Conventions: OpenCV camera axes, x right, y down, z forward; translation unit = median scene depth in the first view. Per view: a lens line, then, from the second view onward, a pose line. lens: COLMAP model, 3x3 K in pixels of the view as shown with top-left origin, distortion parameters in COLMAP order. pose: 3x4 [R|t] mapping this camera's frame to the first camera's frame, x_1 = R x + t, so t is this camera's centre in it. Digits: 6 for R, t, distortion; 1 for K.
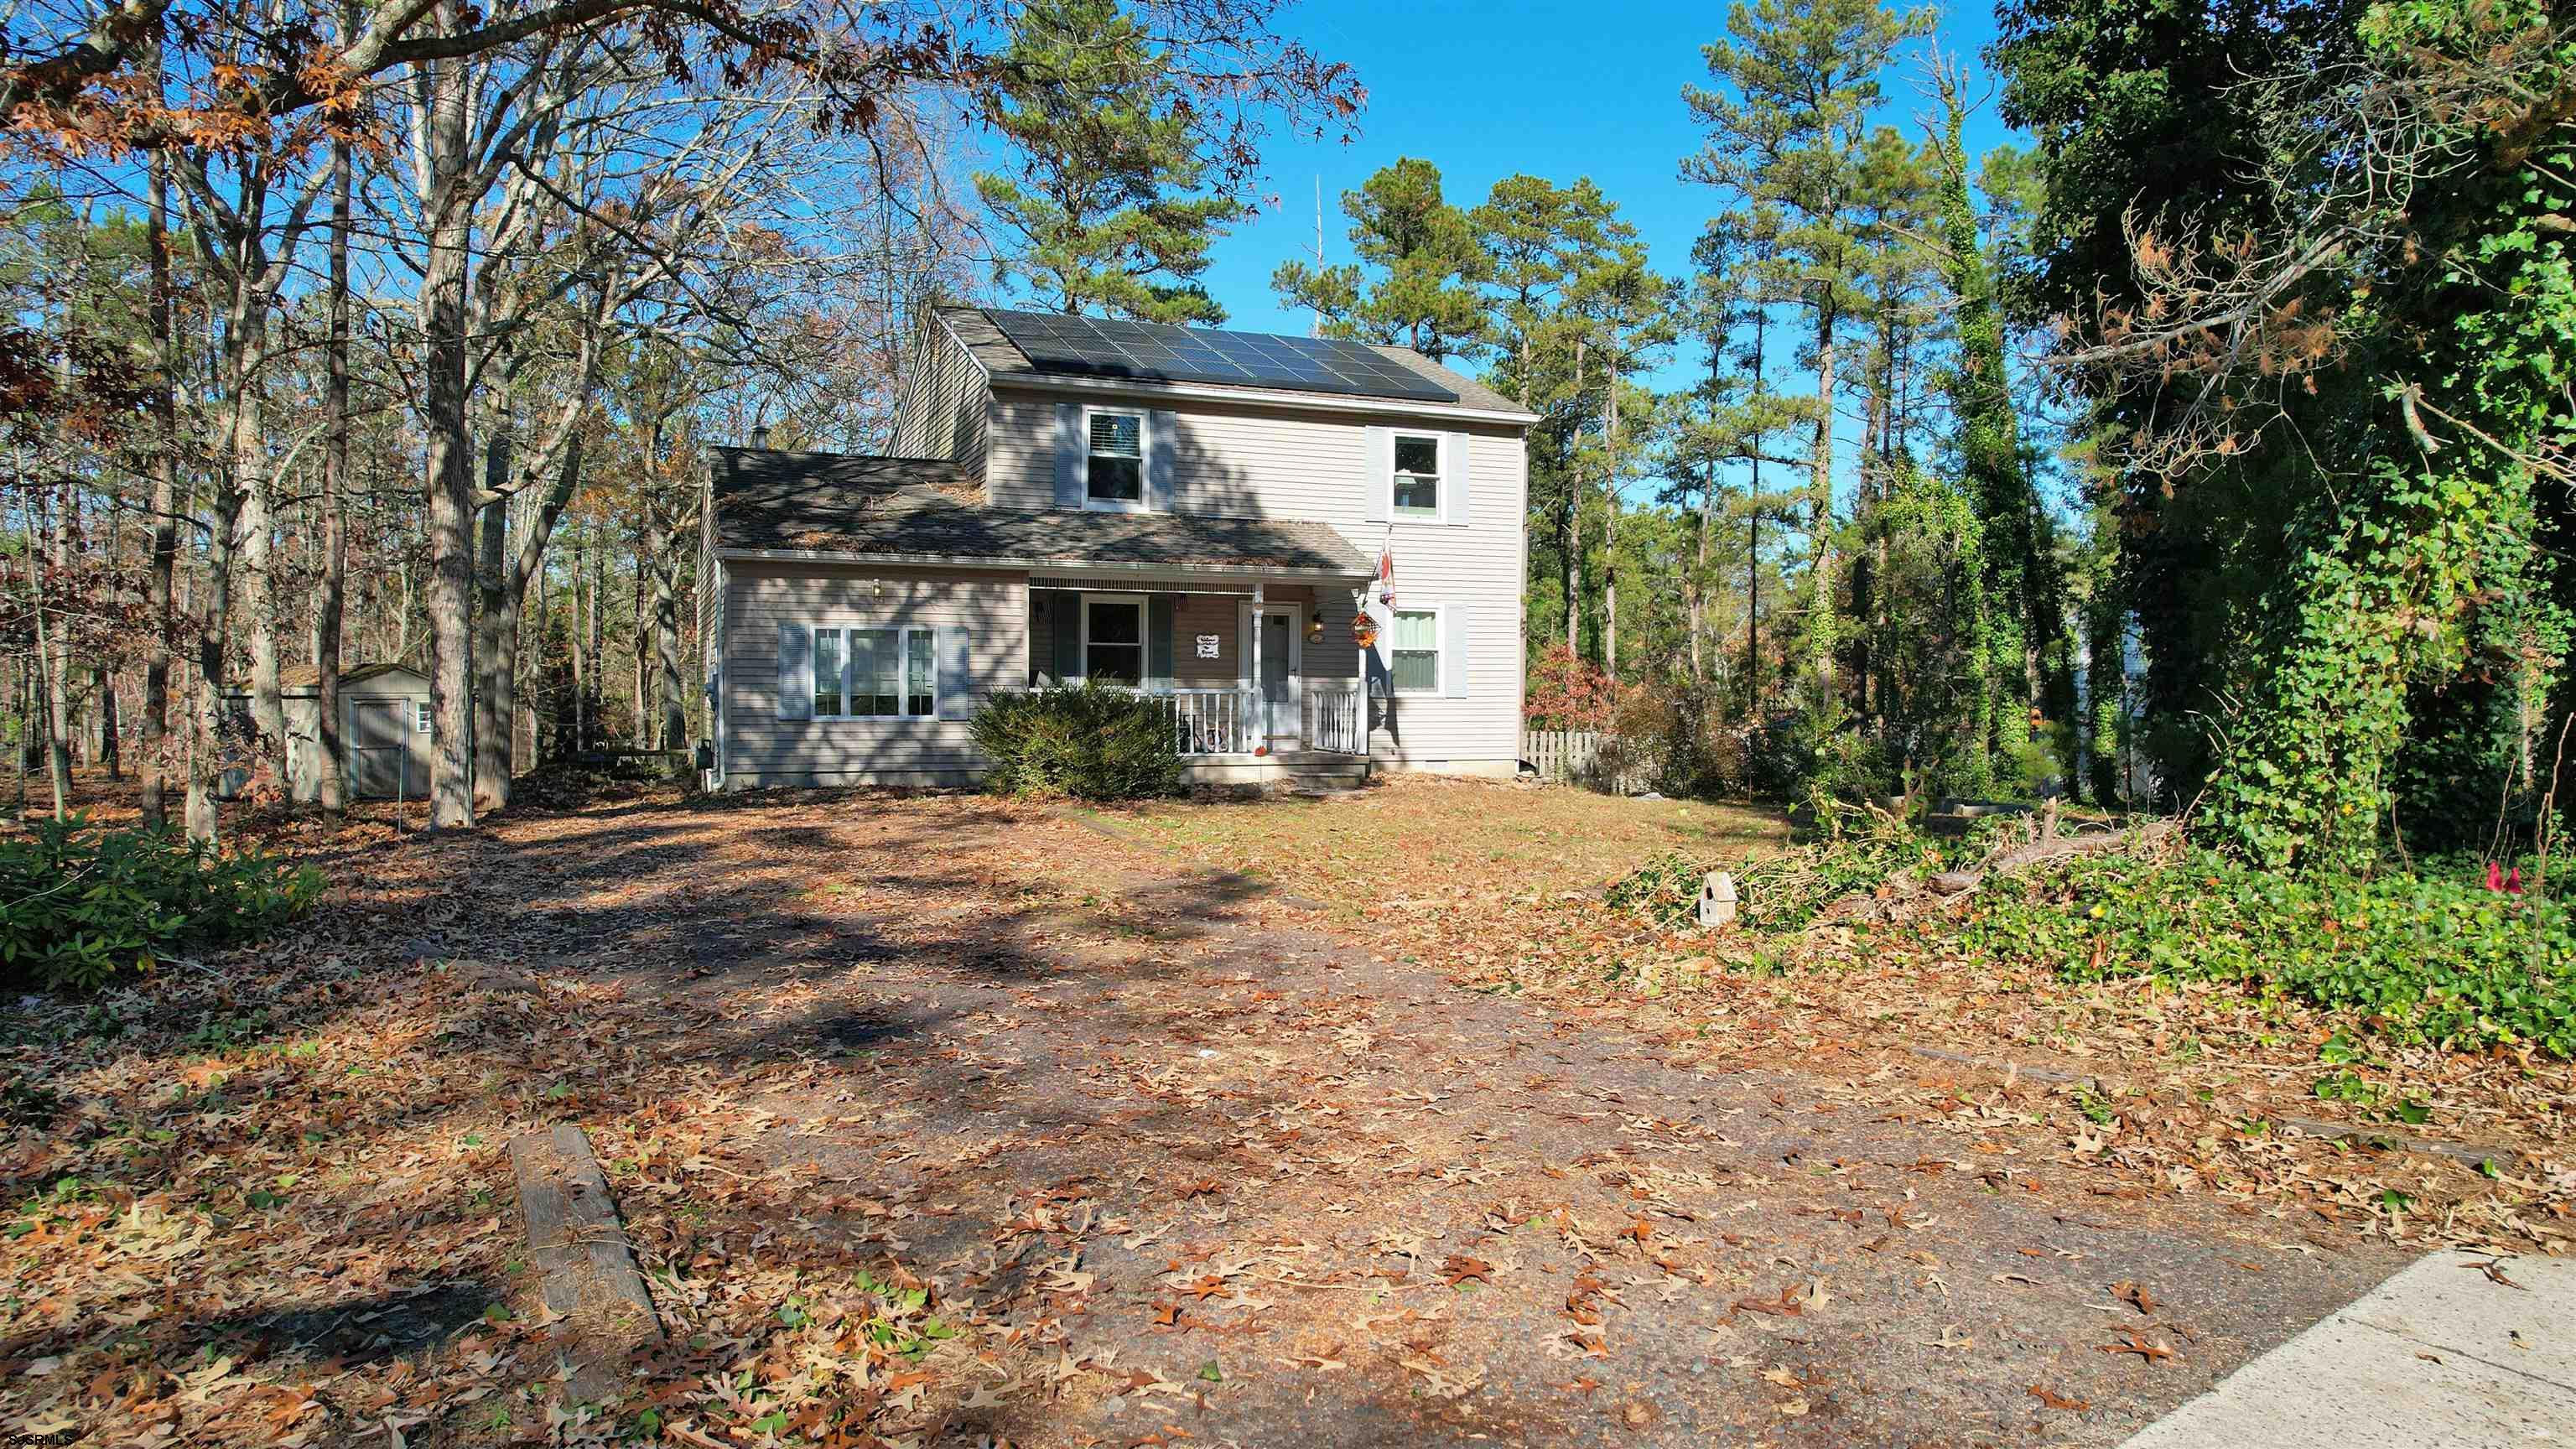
lens RADIAL K [[1639.6, 0, 1313.2], [0, 1639.6, 714.6], [0, 0, 1]] dist [-0.039120, 0.007071]
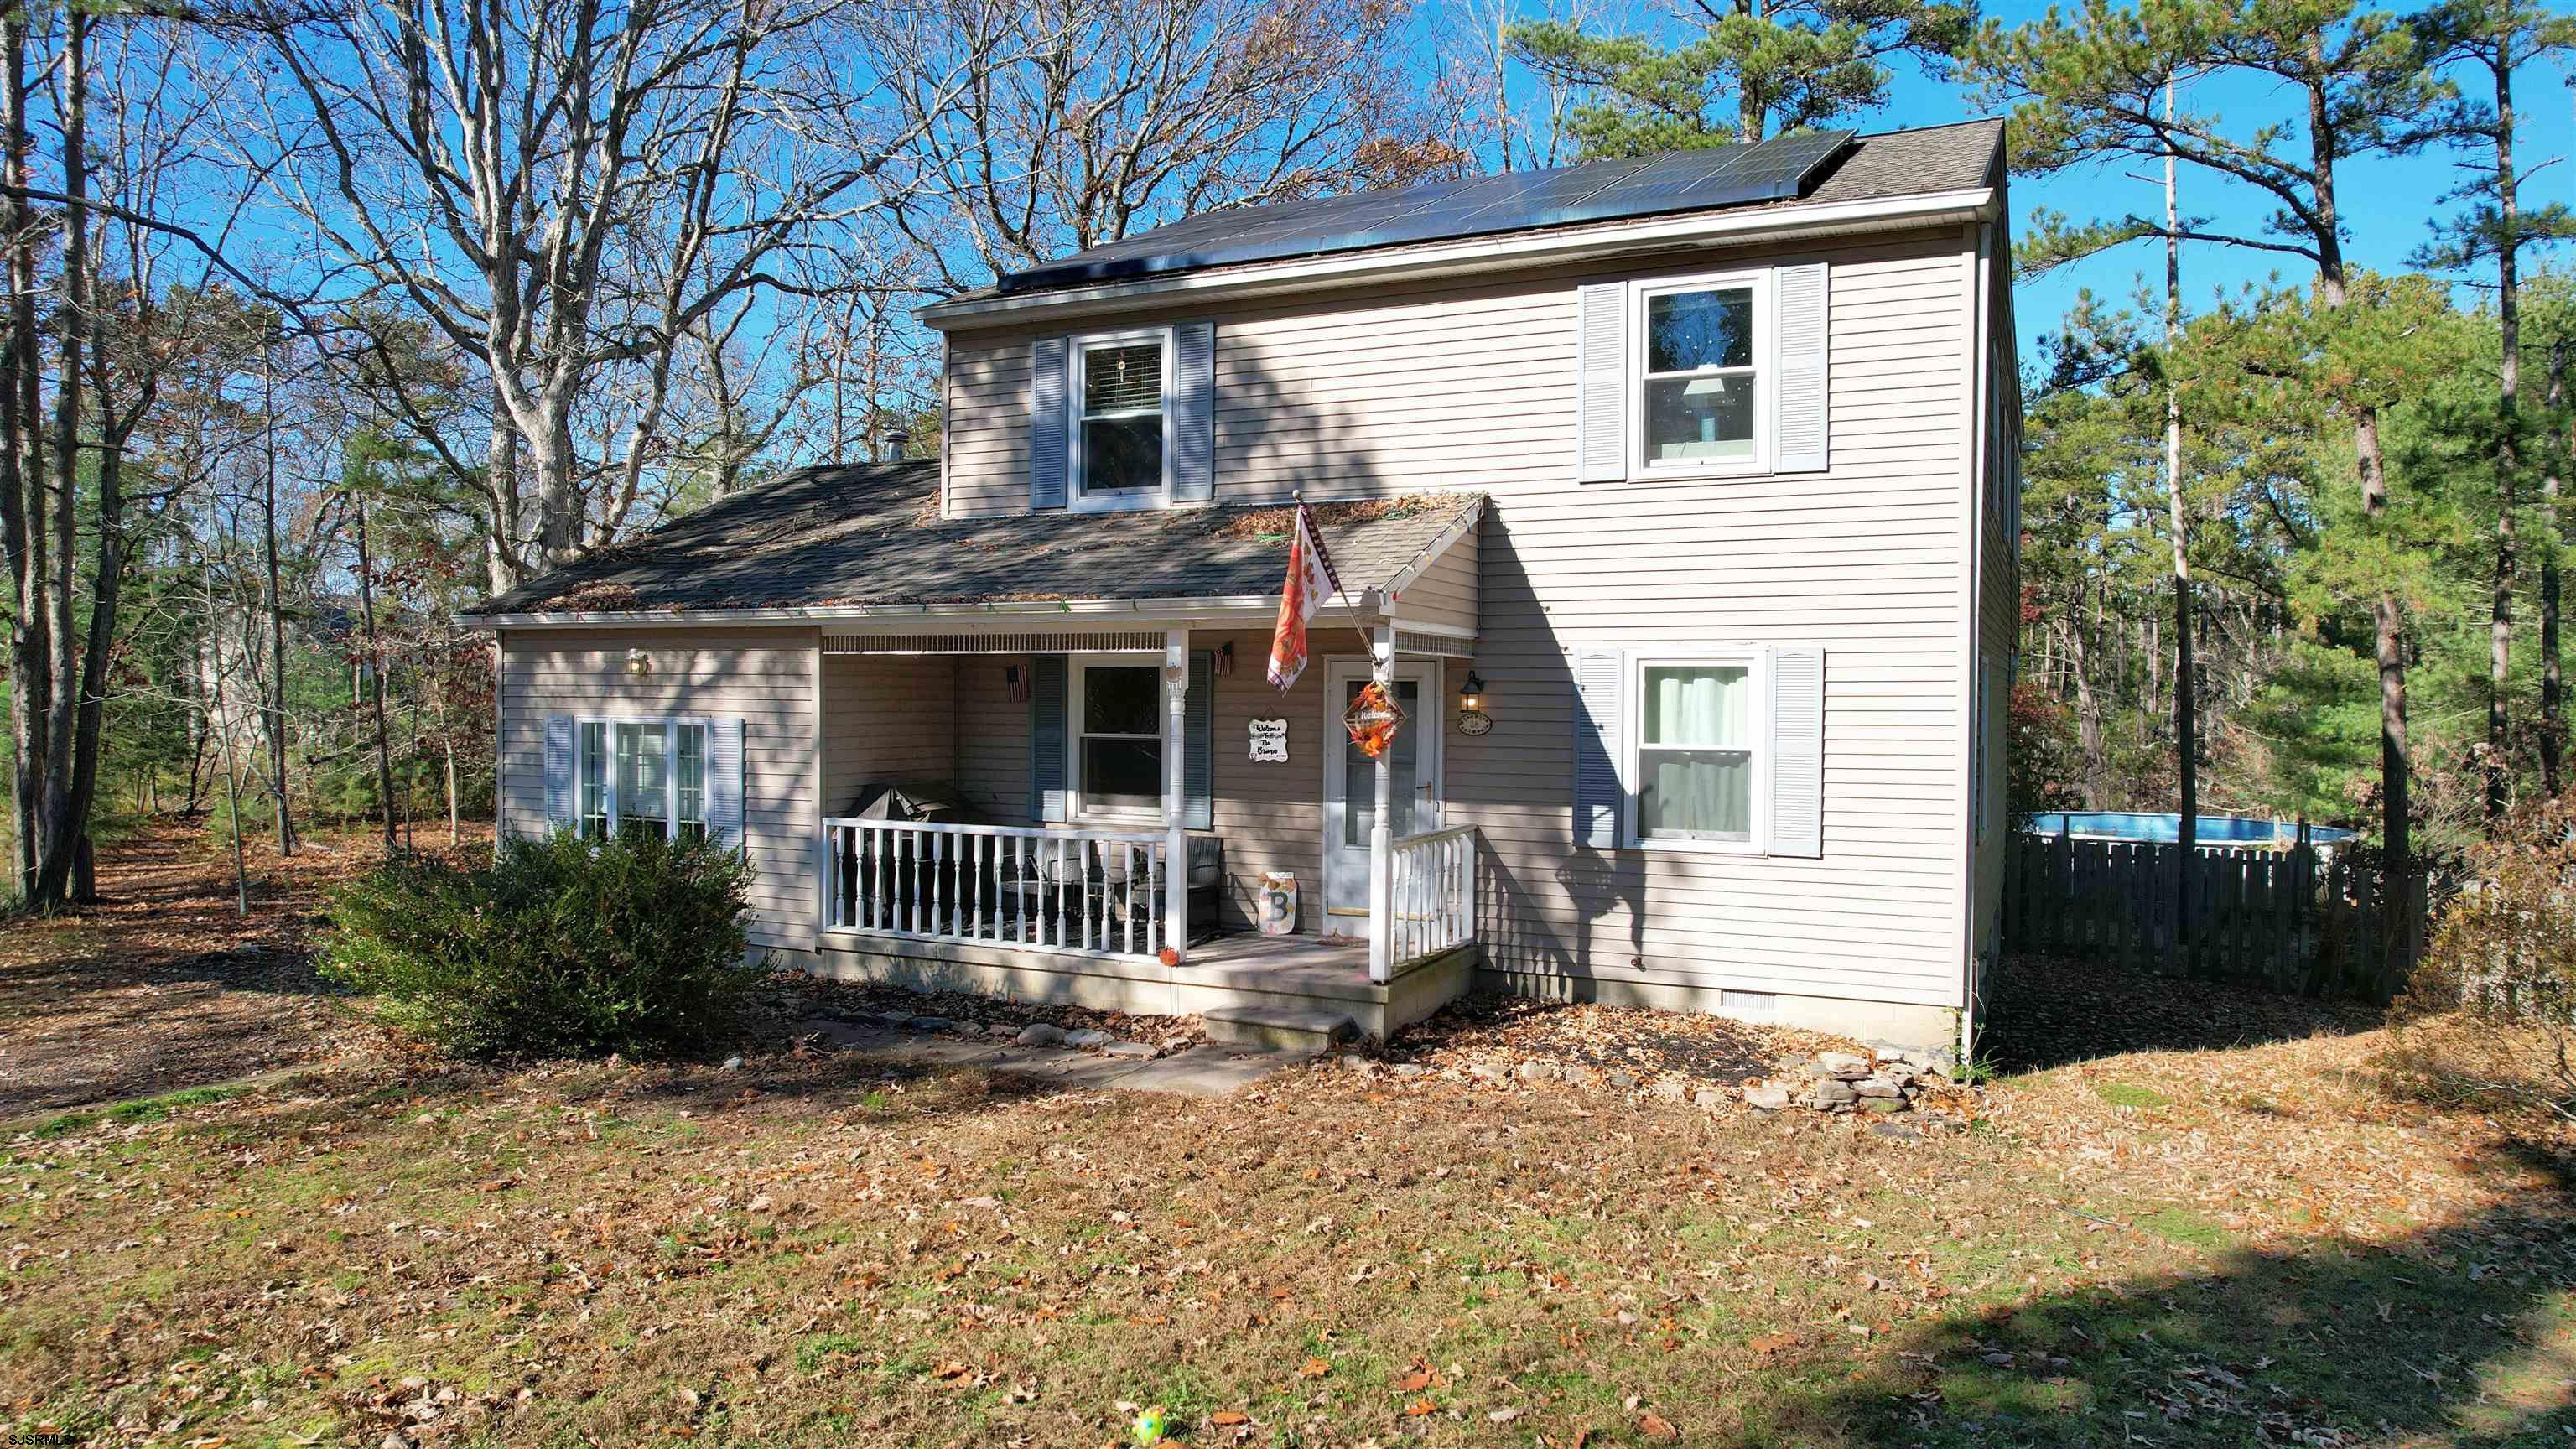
lens RADIAL K [[1646.9, 0, 1299.2], [0, 1646.9, 727.6], [0, 0, 1]] dist [-0.016711, -0.000621]
pose [[0.675629, 0.016212, -0.737064, 0.358127], [-0.009282, 0.999866, 0.013484, -0.054849], [0.737183, -0.002269, 0.675689, 0.647511]]
